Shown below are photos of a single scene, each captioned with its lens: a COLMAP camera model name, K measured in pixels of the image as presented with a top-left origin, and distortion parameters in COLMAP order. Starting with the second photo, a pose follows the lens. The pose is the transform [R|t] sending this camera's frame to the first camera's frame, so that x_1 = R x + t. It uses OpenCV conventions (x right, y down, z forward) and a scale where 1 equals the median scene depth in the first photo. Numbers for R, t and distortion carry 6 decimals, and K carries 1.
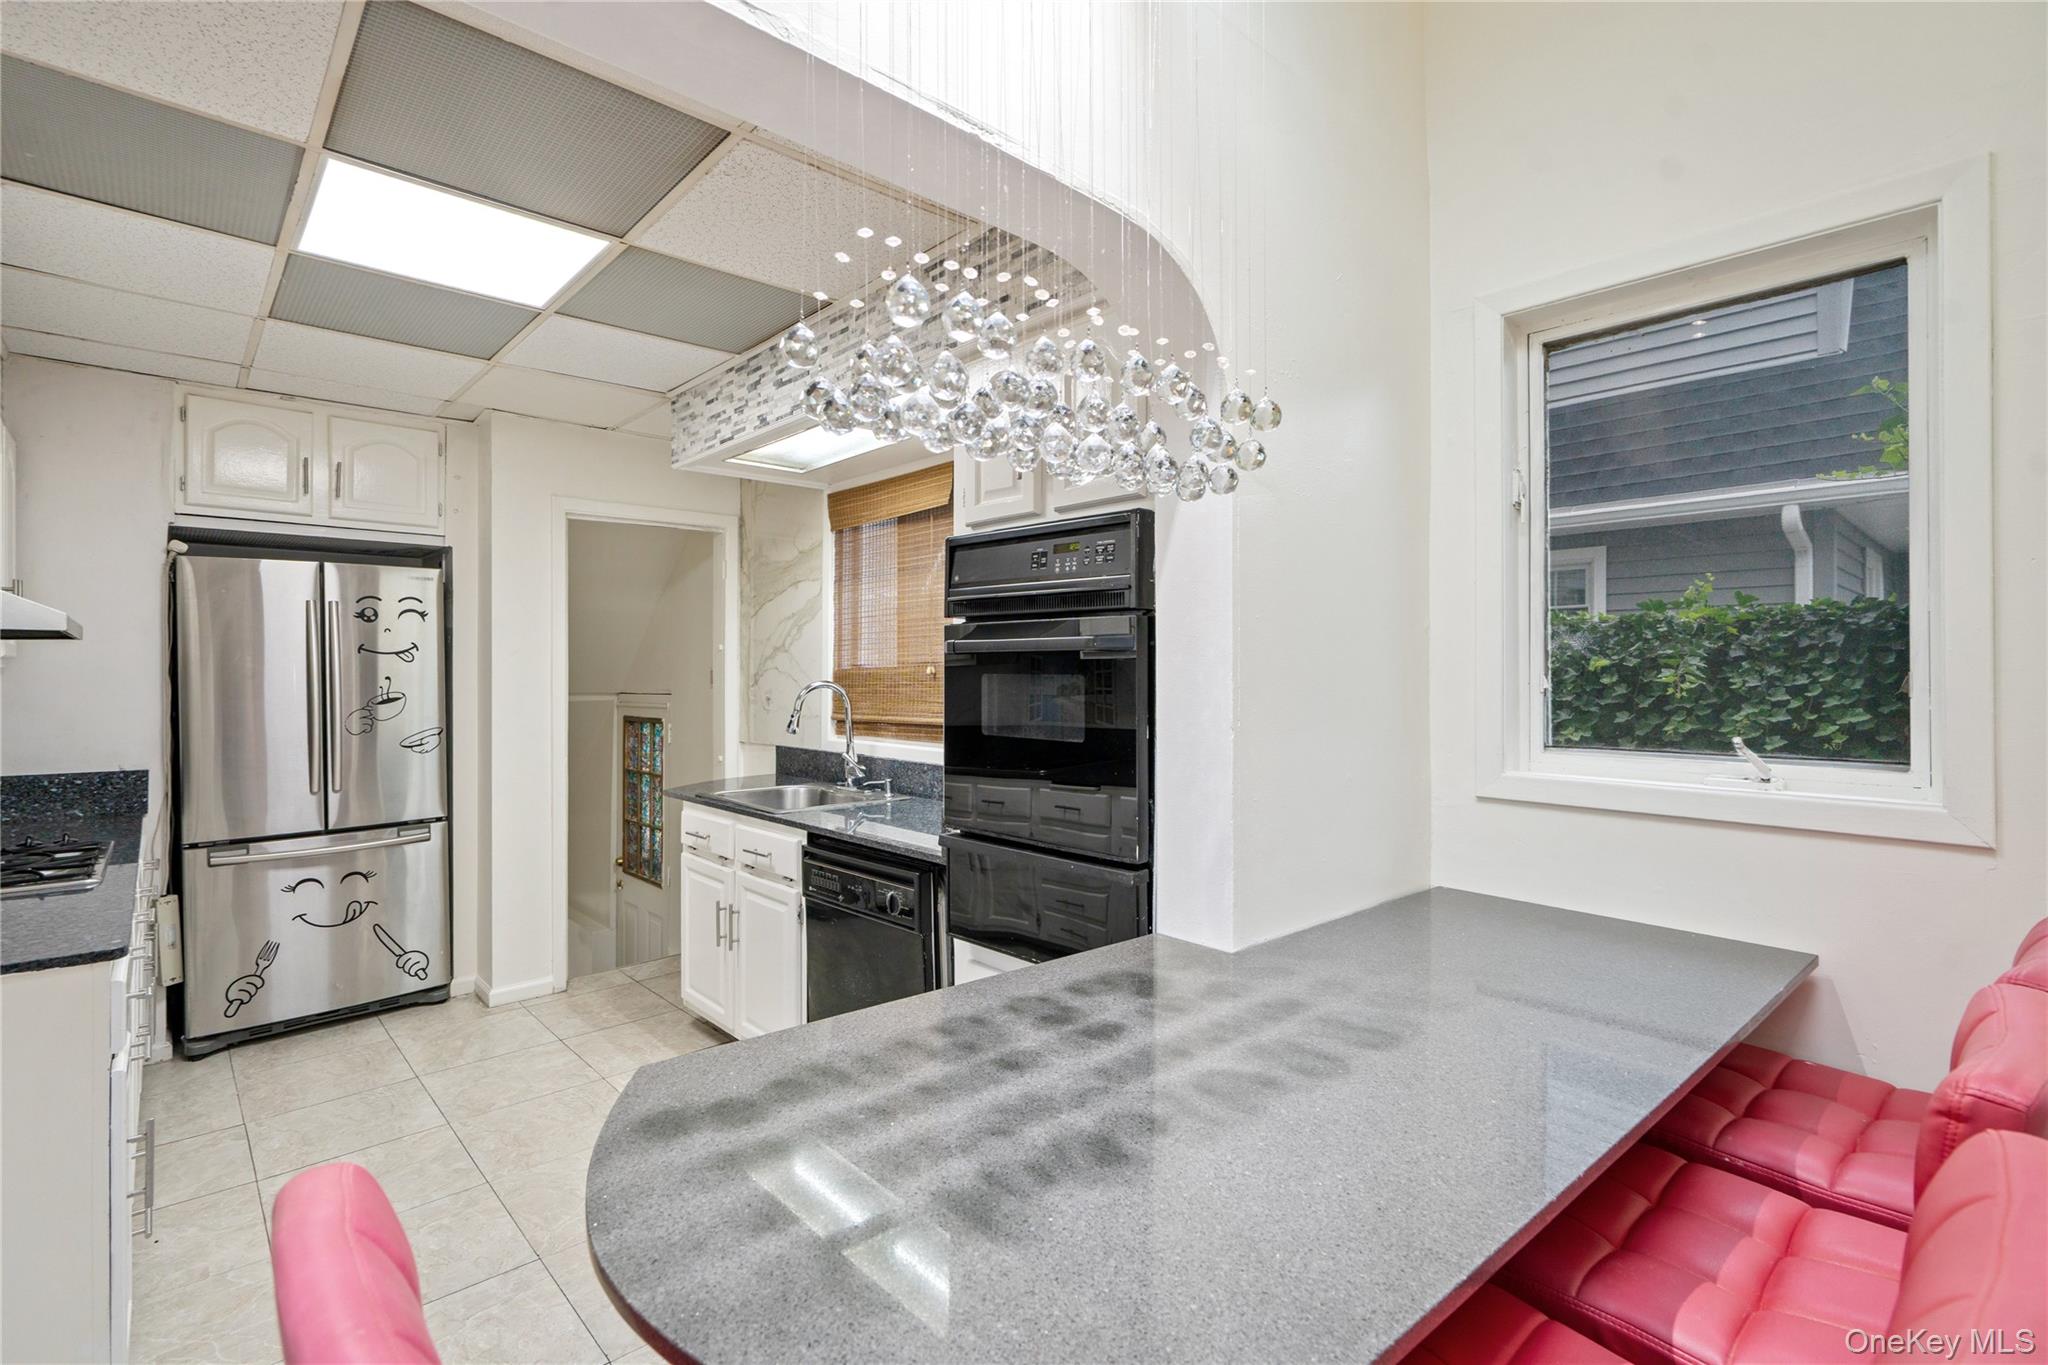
lens RADIAL K [[937.2, 0, 1013.8], [0, 937.2, 661.7], [0, 0, 1]] dist [-0.004690, 0.003933]
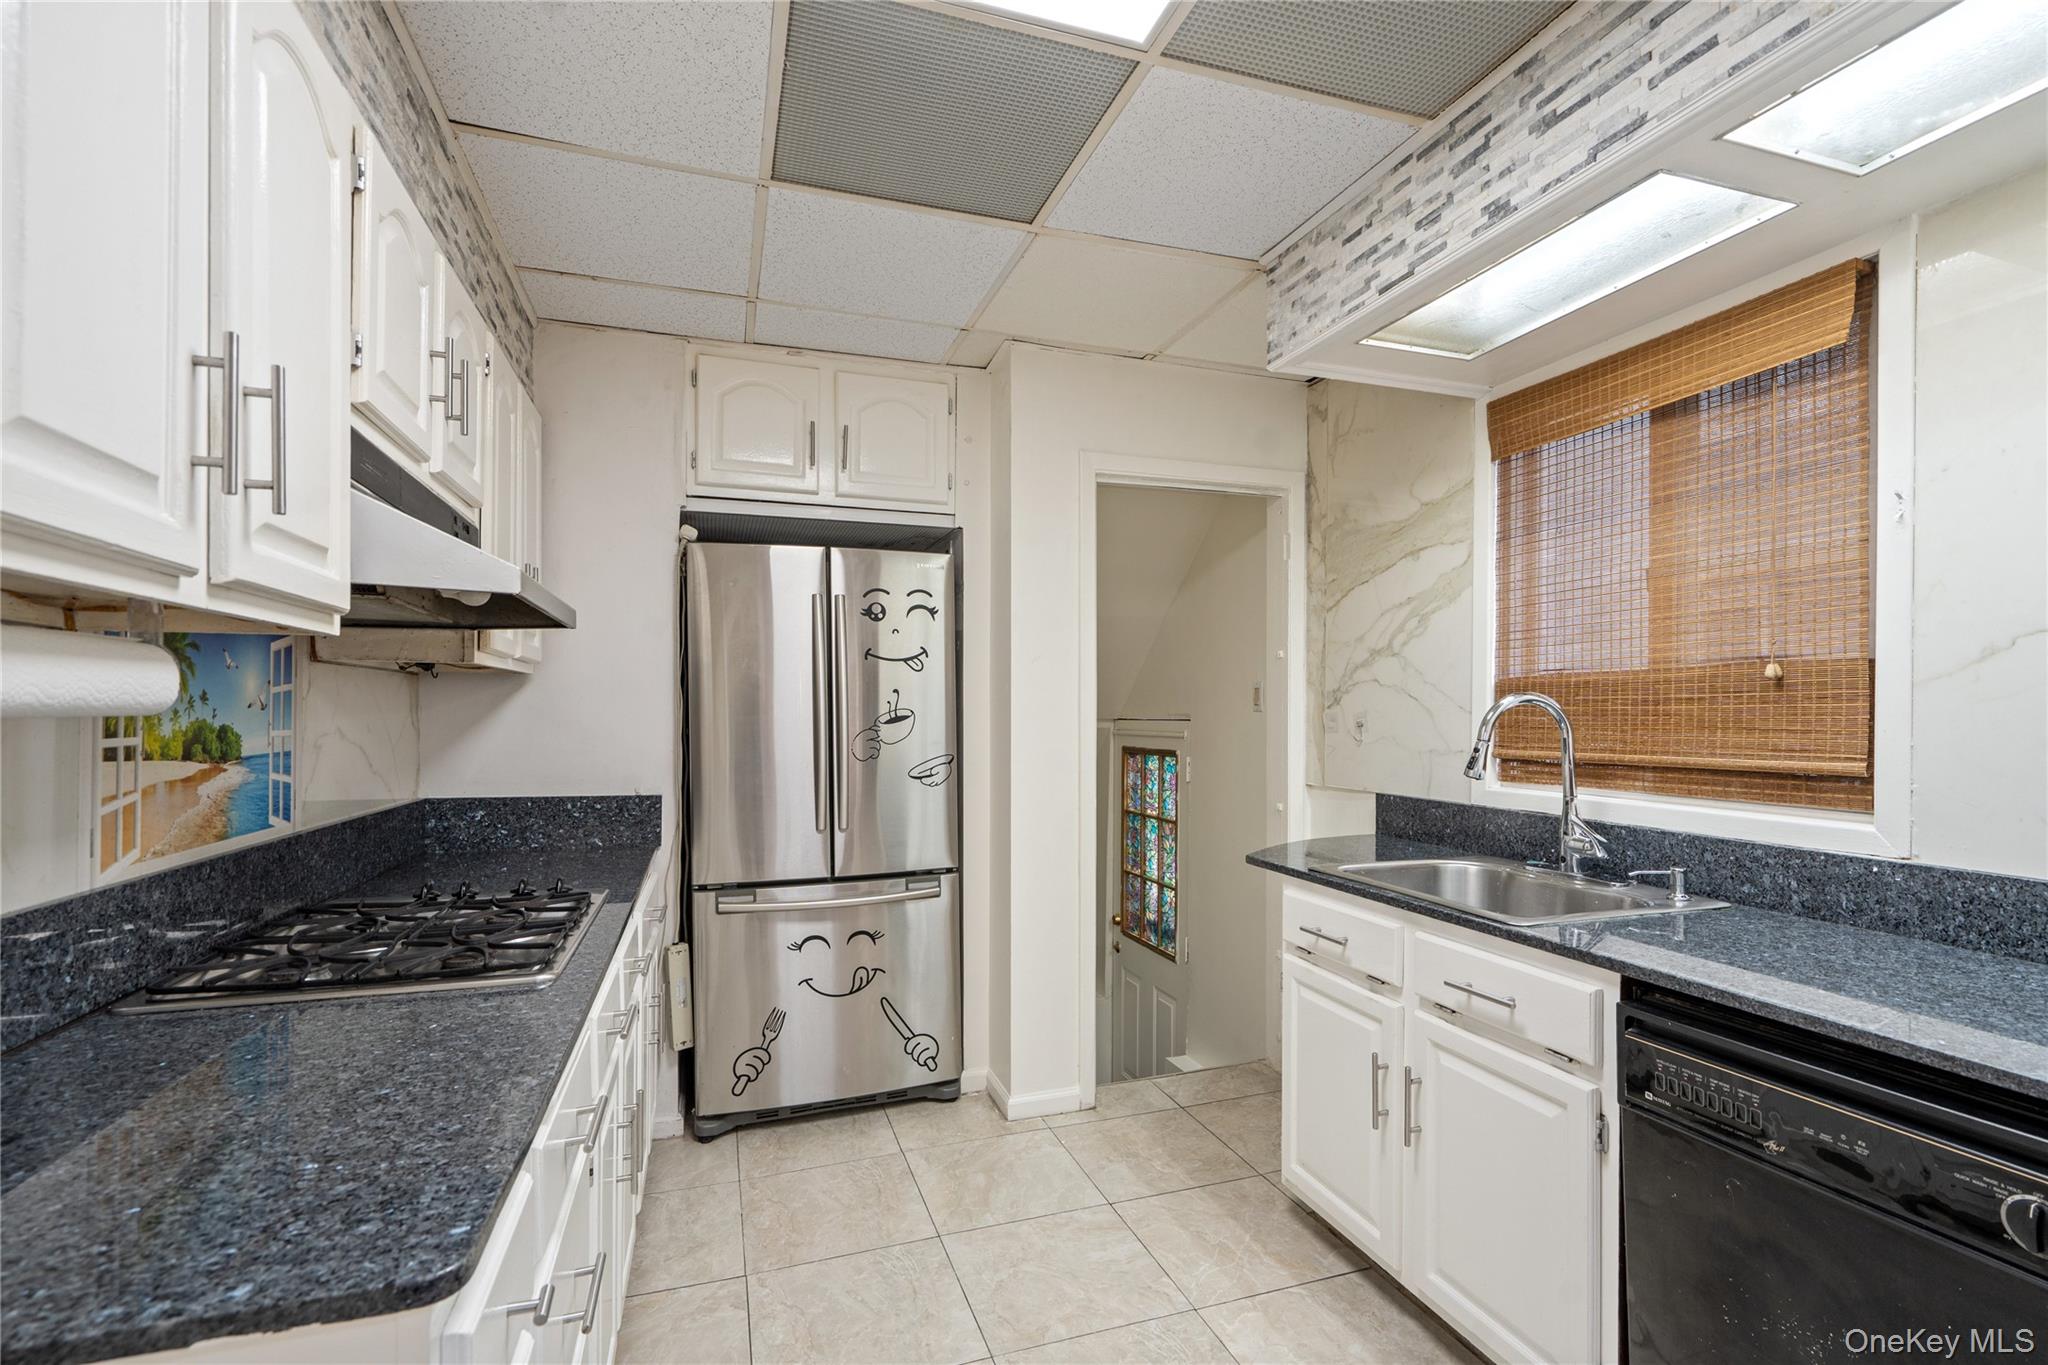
lens RADIAL K [[937.2, 0, 1028.6], [0, 937.2, 701.0], [0, 0, 1]] dist [-0.004690, 0.003933]
pose [[0.914523, 0.002437, -0.404526, -0.248860], [-0.001272, 0.999994, 0.003149, 0.024156], [0.404532, -0.002365, 0.914521, 0.323603]]
